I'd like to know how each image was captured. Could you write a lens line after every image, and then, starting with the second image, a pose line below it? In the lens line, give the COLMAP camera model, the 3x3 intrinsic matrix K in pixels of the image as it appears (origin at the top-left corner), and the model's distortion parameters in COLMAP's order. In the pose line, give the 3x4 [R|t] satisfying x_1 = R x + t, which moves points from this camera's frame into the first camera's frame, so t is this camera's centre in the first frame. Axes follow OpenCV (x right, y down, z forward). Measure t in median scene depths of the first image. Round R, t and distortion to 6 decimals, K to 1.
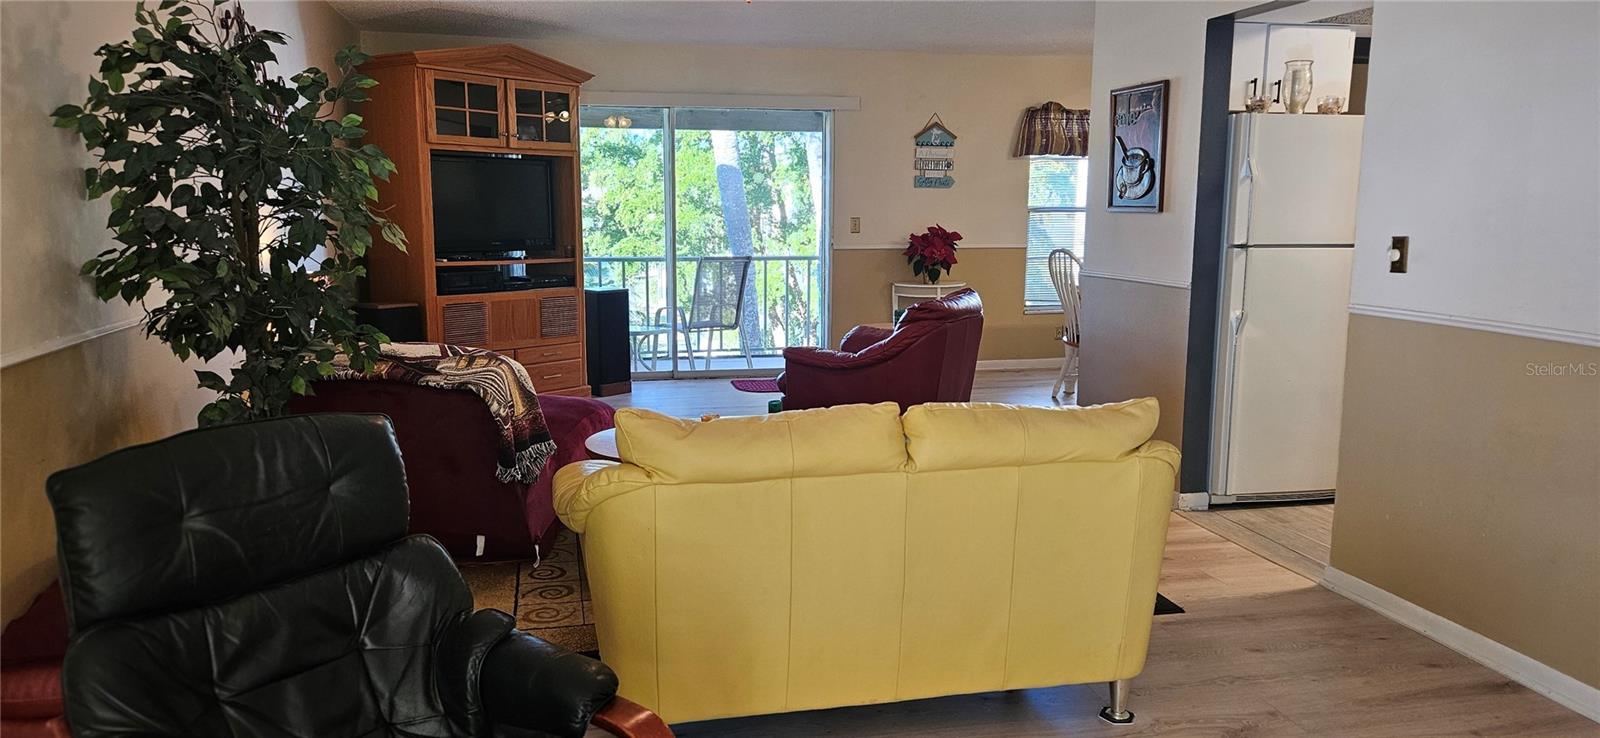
lens RADIAL K [[1053.8, 0, 802.4], [0, 1053.8, 362.3], [0, 0, 1]] dist [0.074173, -0.057268]
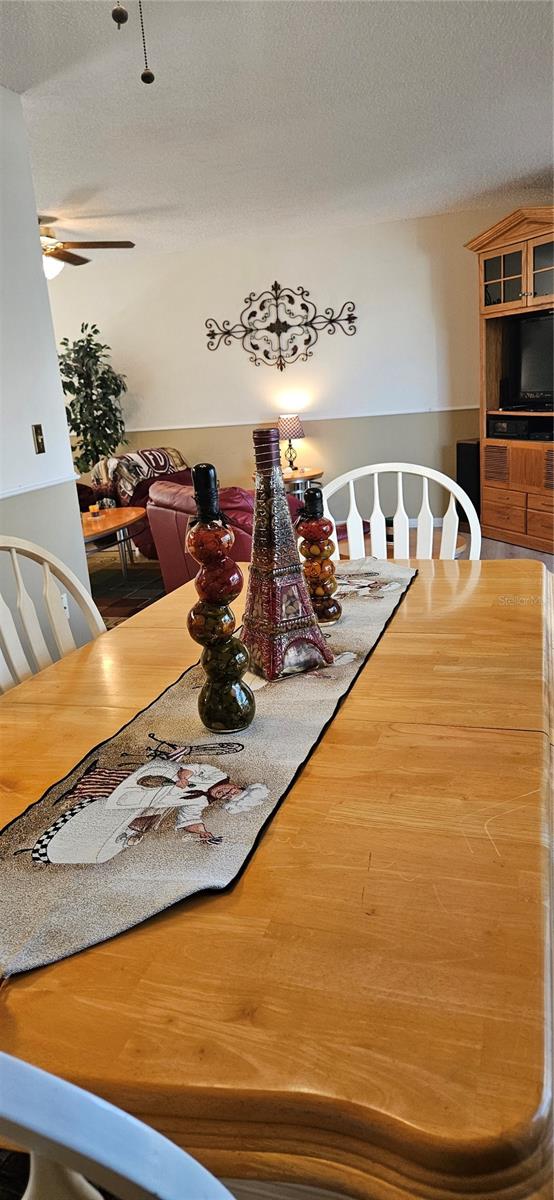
lens RADIAL K [[790.4, 0, 282.0], [0, 790.4, 600.7], [0, 0, 1]] dist [0.074173, -0.057268]
pose [[-0.478618, 0.268793, -0.835868, 0.592683], [-0.057612, 0.940323, 0.335372, -0.173303], [0.876131, 0.208671, -0.434570, 1.158344]]
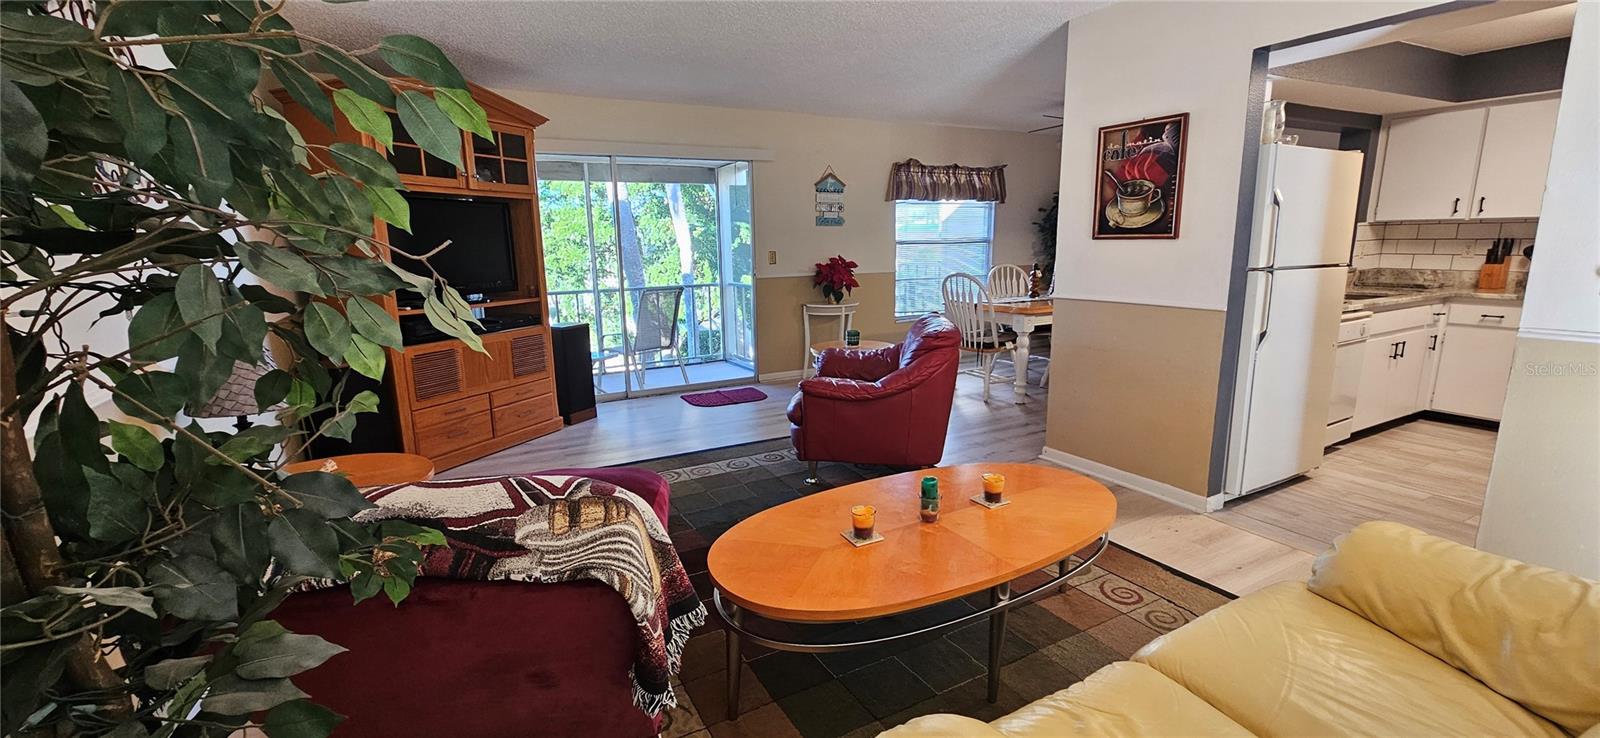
lens RADIAL K [[650.2, 0, 803.8], [0, 650.2, 367.3], [0, 0, 1]] dist [-0.001606, 0.000232]
pose [[0.961526, -0.072370, 0.265011, -0.145874], [0.061871, 0.996941, 0.047763, -0.046622], [-0.267656, -0.029529, 0.963062, 0.327477]]
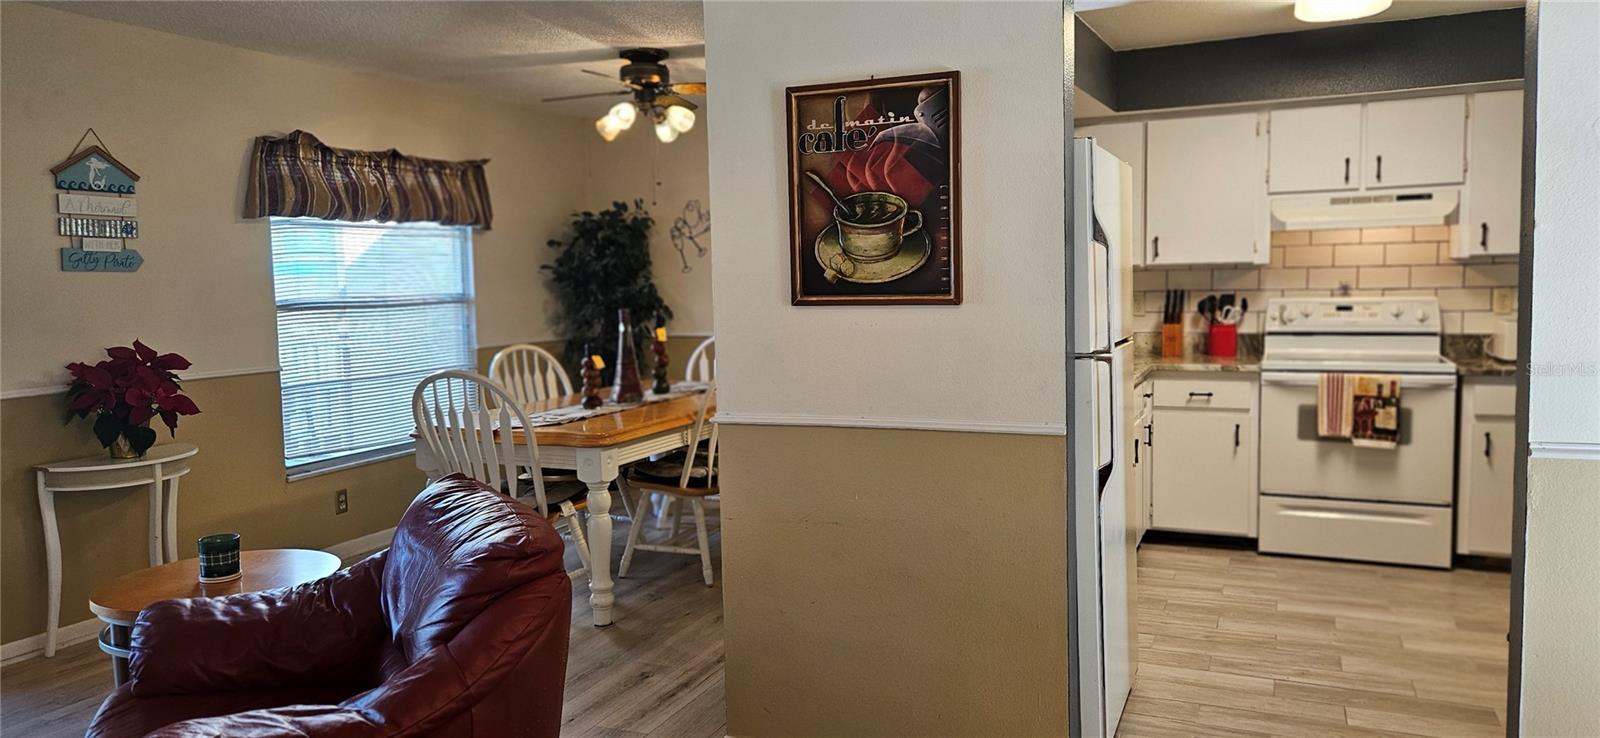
lens RADIAL K [[1053.8, 0, 802.4], [0, 1053.8, 362.3], [0, 0, 1]] dist [0.074173, -0.057268]
pose [[0.596576, -0.082991, 0.798254, -0.114633], [0.146146, 0.989242, -0.006376, -0.083515], [-0.789138, 0.120466, 0.602287, 0.514231]]
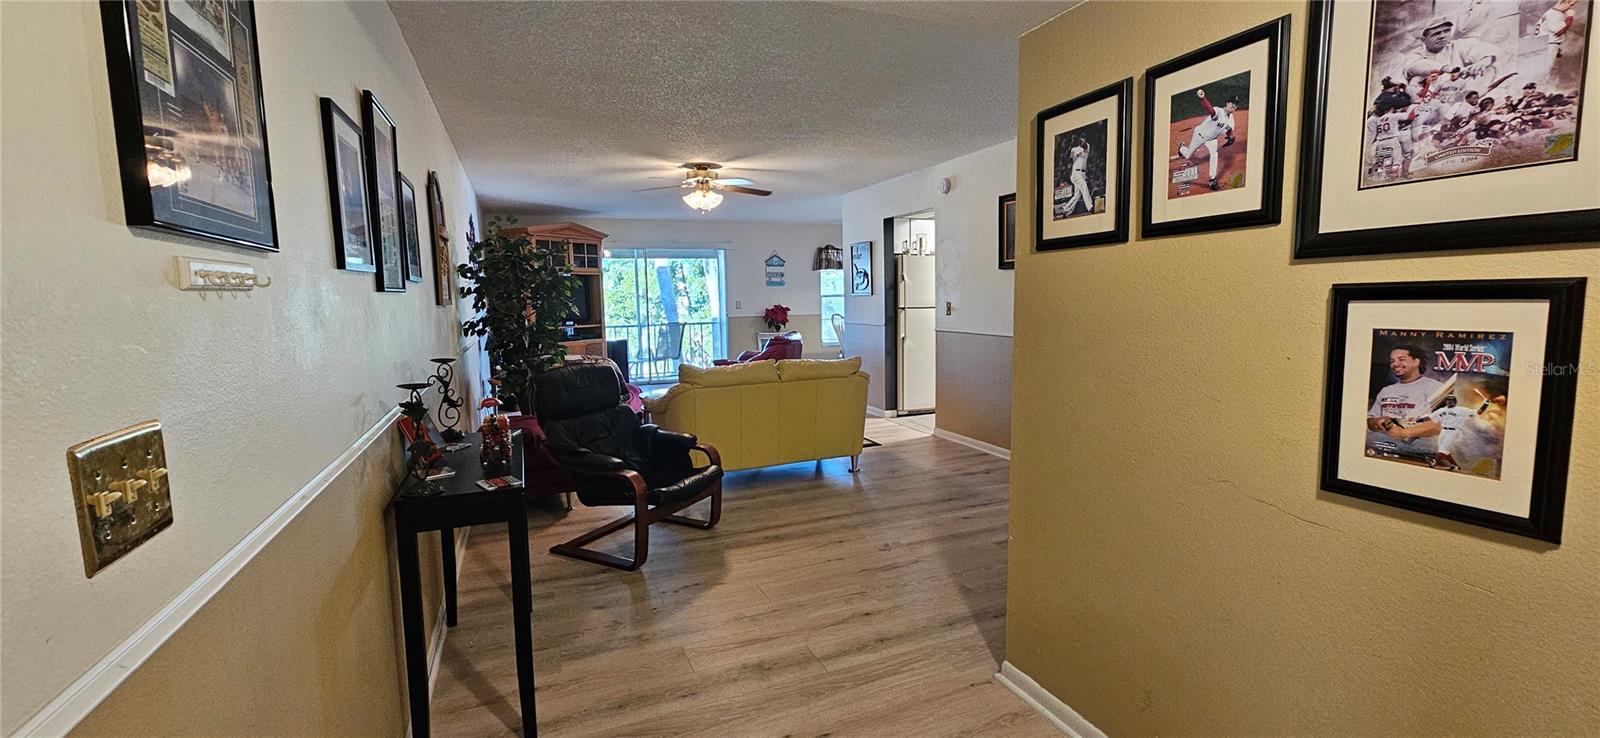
lens RADIAL K [[650.2, 0, 803.8], [0, 650.2, 367.3], [0, 0, 1]] dist [-0.001606, 0.000232]
pose [[0.984778, -0.039756, 0.169210, -0.049875], [0.046304, 0.998317, -0.034926, 0.046609], [-0.167537, 0.042230, 0.984961, -0.294492]]
